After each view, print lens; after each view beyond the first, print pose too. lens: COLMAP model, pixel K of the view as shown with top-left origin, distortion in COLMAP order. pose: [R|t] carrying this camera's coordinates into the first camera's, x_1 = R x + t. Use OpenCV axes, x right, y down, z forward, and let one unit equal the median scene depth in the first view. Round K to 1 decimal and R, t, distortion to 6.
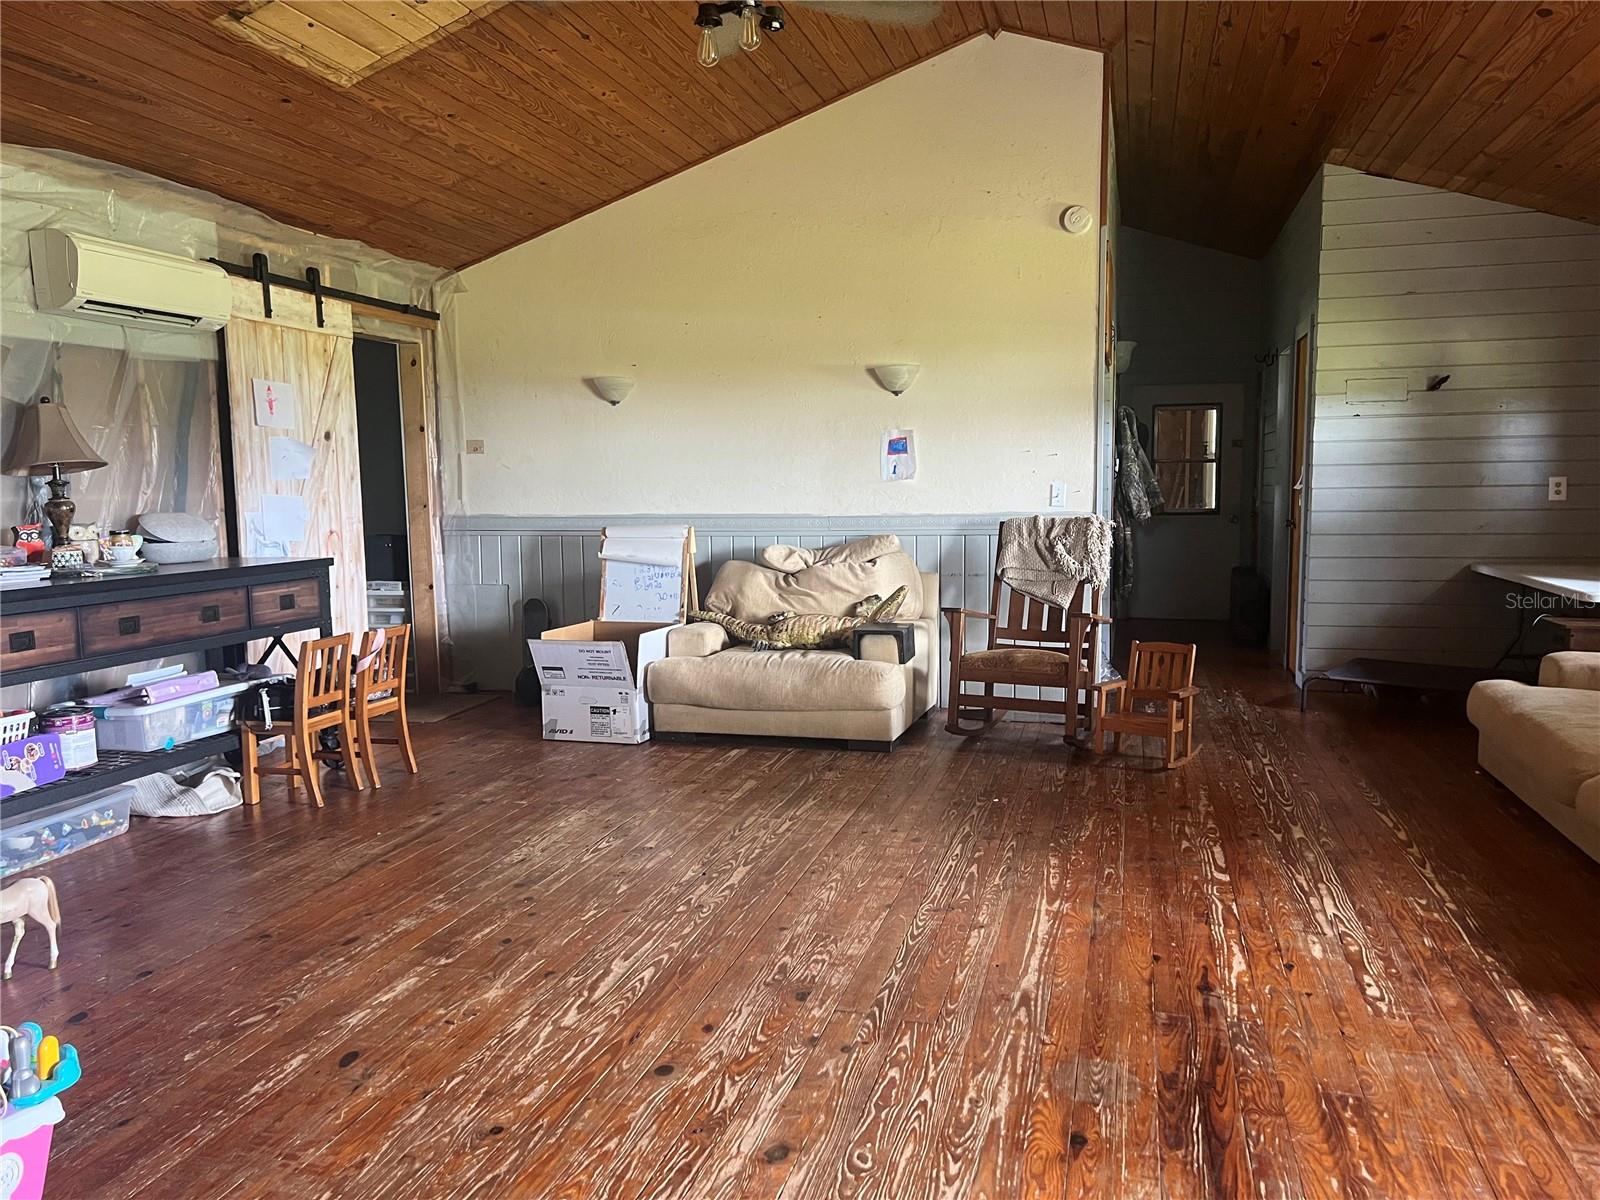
lens RADIAL K [[1196.6, 0, 790.7], [0, 1196.6, 613.4], [0, 0, 1]] dist [0.073079, -0.095153]
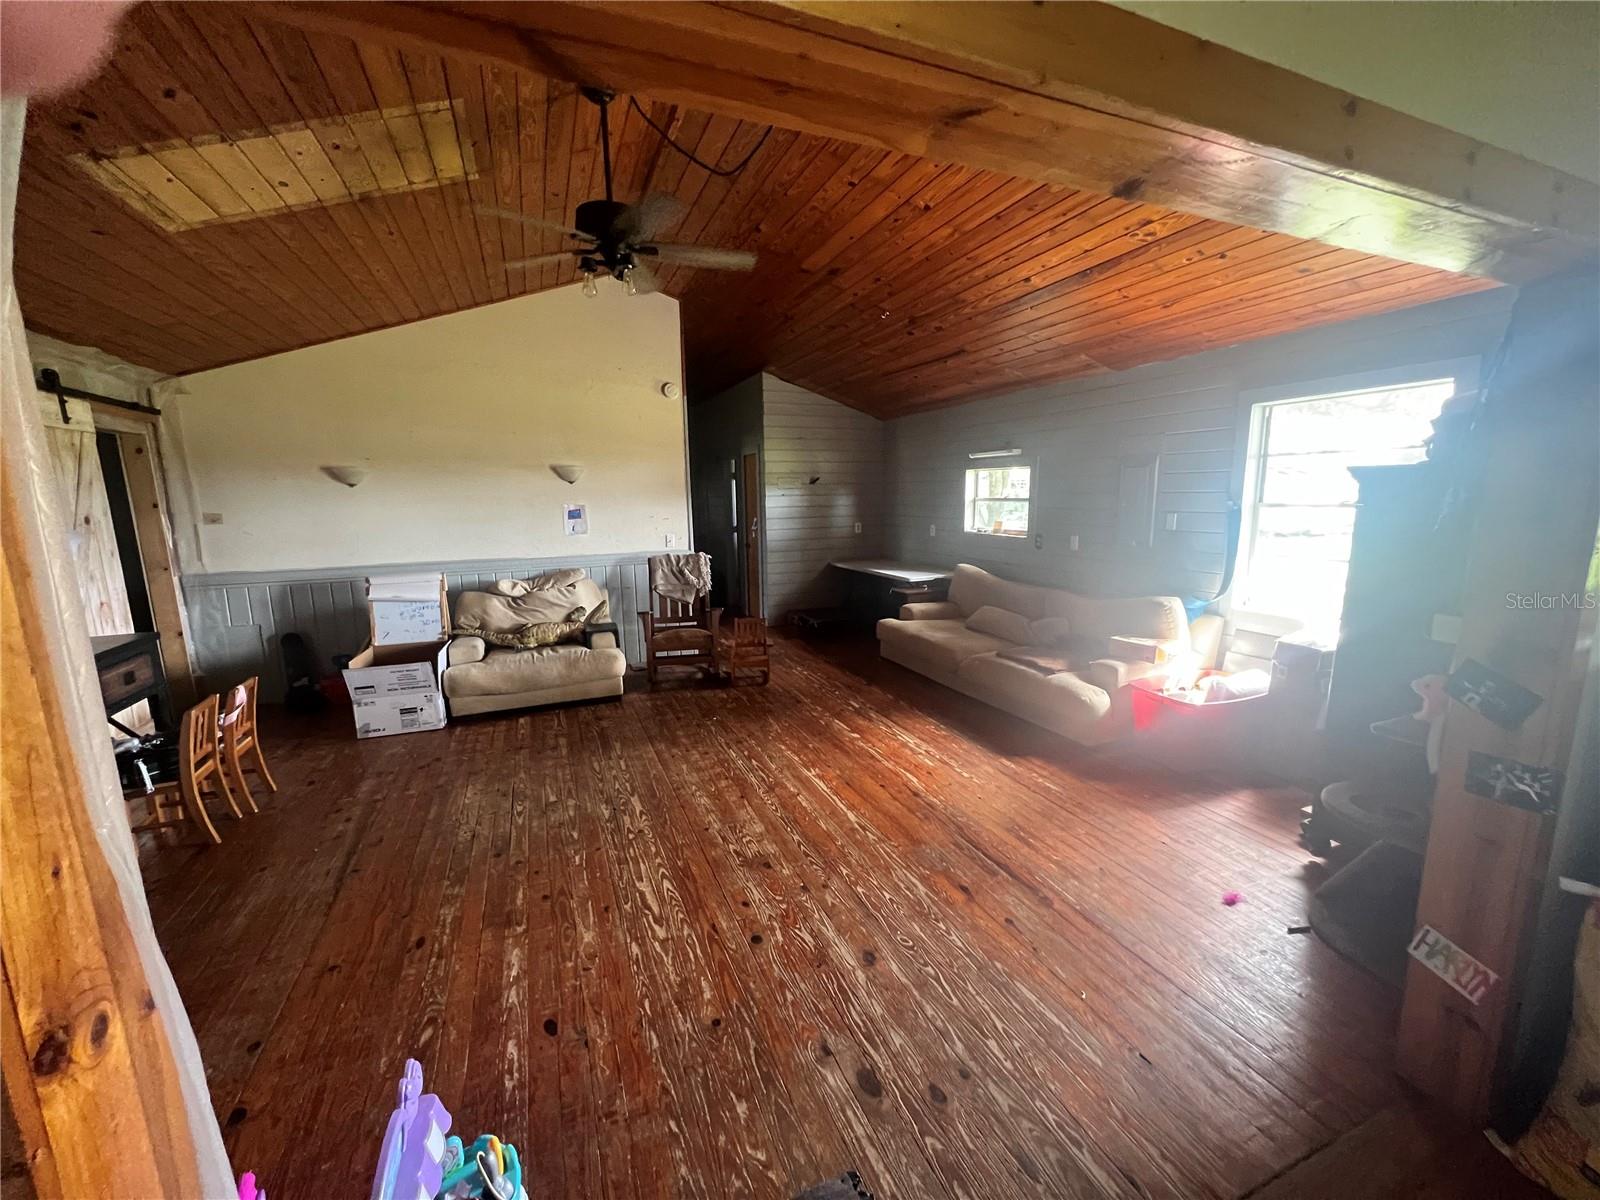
lens RADIAL K [[642.7, 0, 801.3], [0, 642.7, 601.8], [0, 0, 1]] dist [-0.000111, 0.000370]
pose [[0.785105, -0.104585, 0.610468, -0.265024], [0.076531, 0.994468, 0.071947, -0.071426], [-0.614616, -0.009766, 0.788766, 0.124453]]
